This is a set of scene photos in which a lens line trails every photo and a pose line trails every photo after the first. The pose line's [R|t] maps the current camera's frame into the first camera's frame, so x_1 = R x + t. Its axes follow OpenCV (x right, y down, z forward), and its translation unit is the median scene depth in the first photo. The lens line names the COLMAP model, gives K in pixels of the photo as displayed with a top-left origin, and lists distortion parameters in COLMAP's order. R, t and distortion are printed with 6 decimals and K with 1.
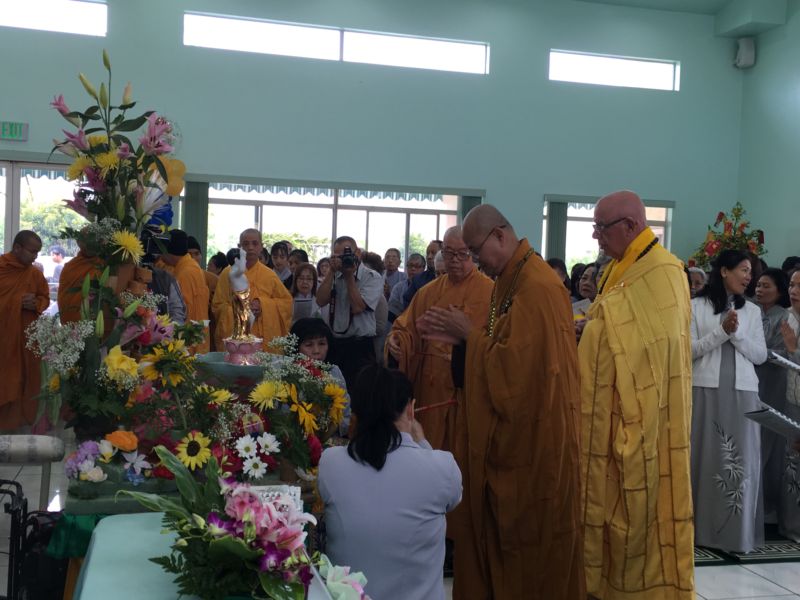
lens RADIAL K [[701.2, 0, 400.0], [0, 701.2, 299.0], [0, 0, 1]] dist [-0.001274, -0.001374]
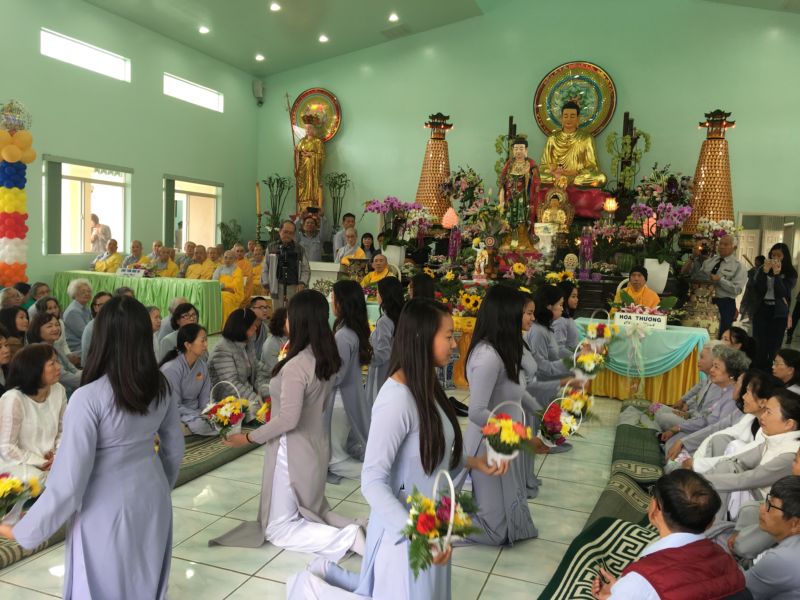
lens RADIAL K [[674.4, 0, 399.9], [0, 674.4, 298.5], [0, 0, 1]] dist [-0.000933, 0.000476]
pose [[0.540133, -0.075394, 0.838196, -0.715801], [0.003323, 0.996162, 0.087461, -0.012397], [-0.841573, -0.044455, 0.538311, -0.172835]]
